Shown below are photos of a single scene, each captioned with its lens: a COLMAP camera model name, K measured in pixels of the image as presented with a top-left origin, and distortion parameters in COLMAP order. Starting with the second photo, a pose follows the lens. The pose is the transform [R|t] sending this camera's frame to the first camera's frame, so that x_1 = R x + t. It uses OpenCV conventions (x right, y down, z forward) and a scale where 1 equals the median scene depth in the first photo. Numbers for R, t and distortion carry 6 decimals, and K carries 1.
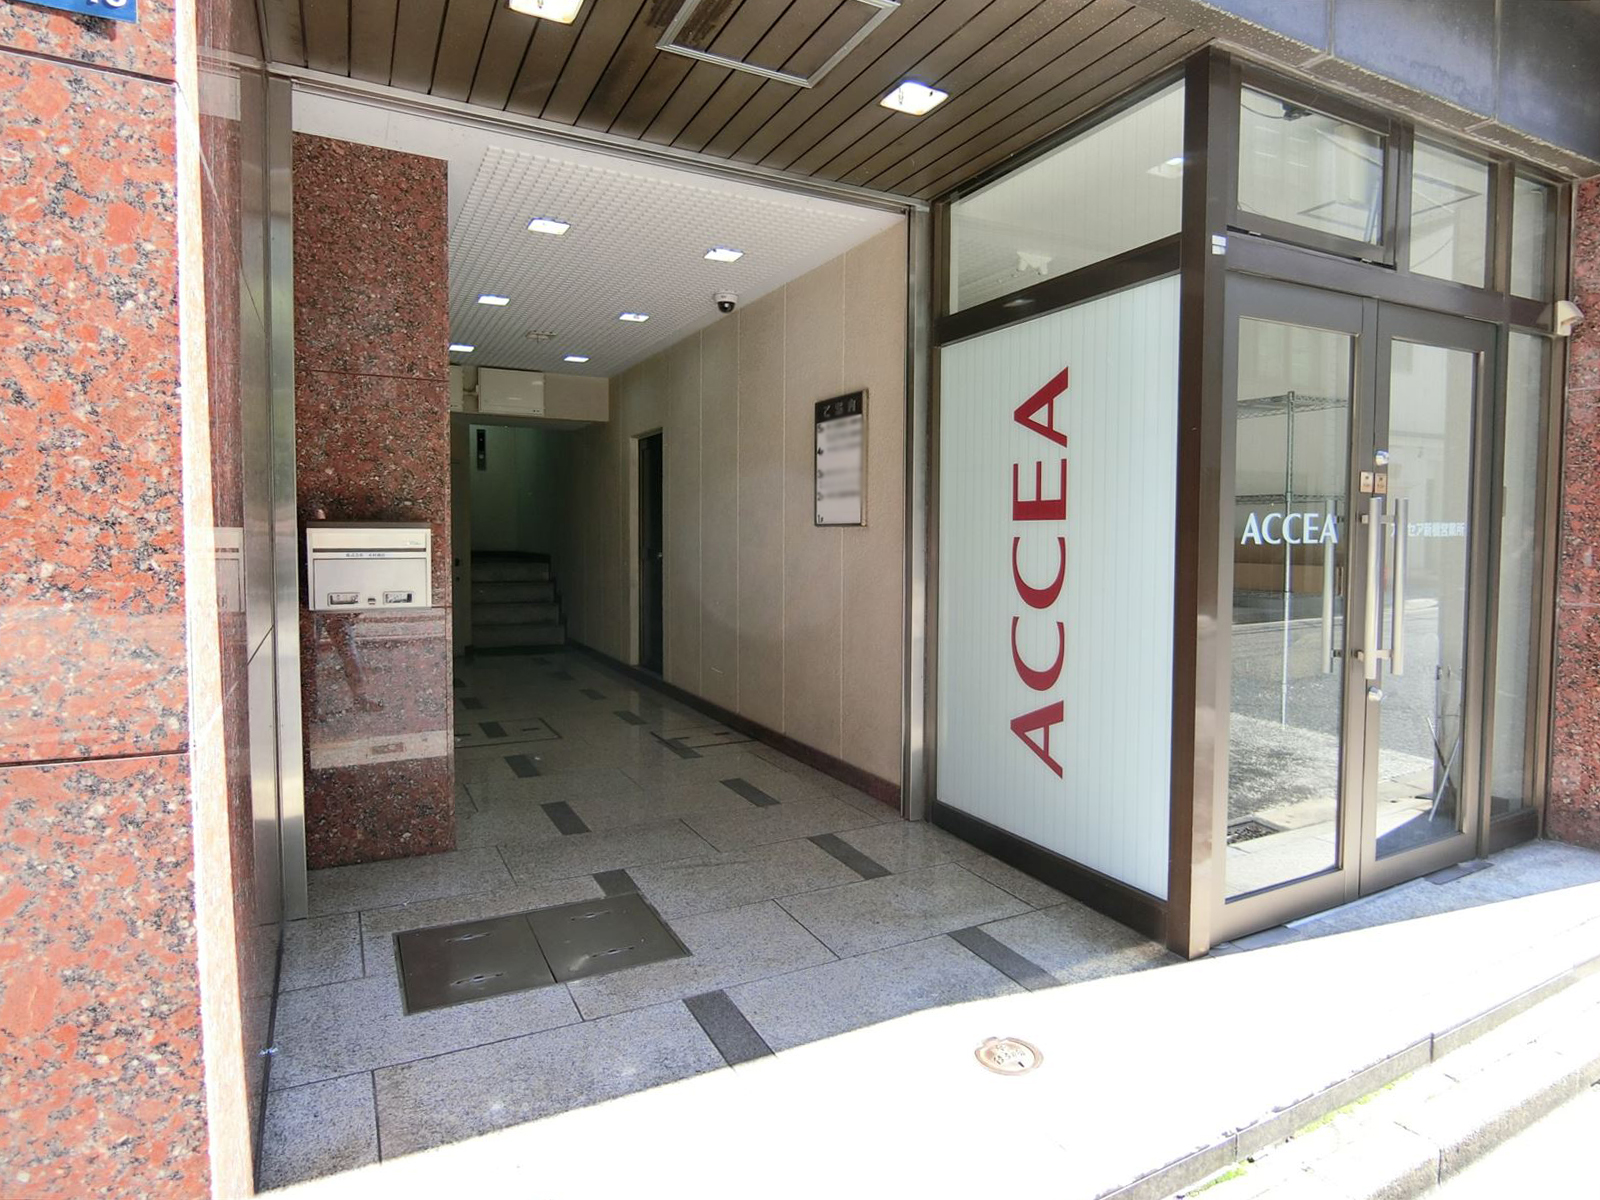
lens RADIAL K [[891.3, 0, 814.3], [0, 891.3, 573.1], [0, 0, 1]] dist [-0.001287, -0.000078]
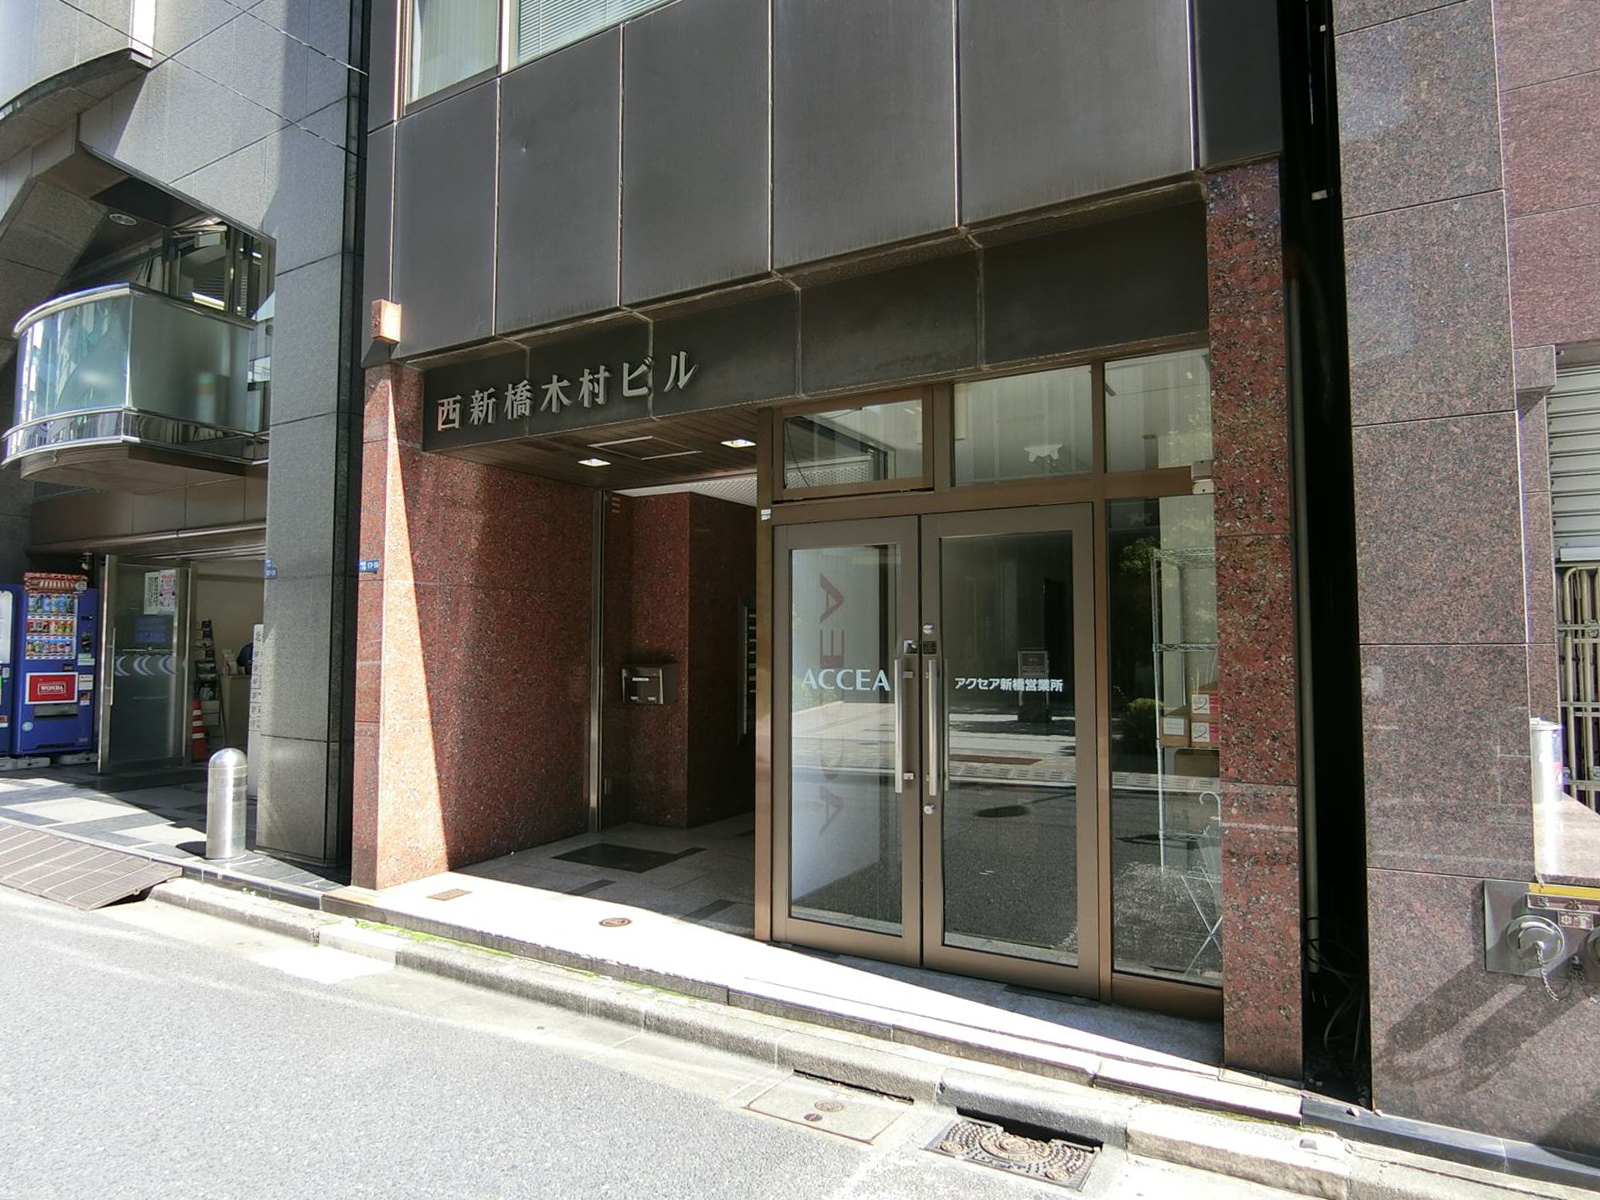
lens RADIAL K [[891.3, 0, 801.5], [0, 891.3, 596.9], [0, 0, 1]] dist [-0.001287, -0.000078]
pose [[0.537714, -0.044888, -0.841931, 1.923248], [-0.039439, 0.996150, -0.078299, -0.074826], [0.842204, 0.075308, 0.533873, 0.144743]]
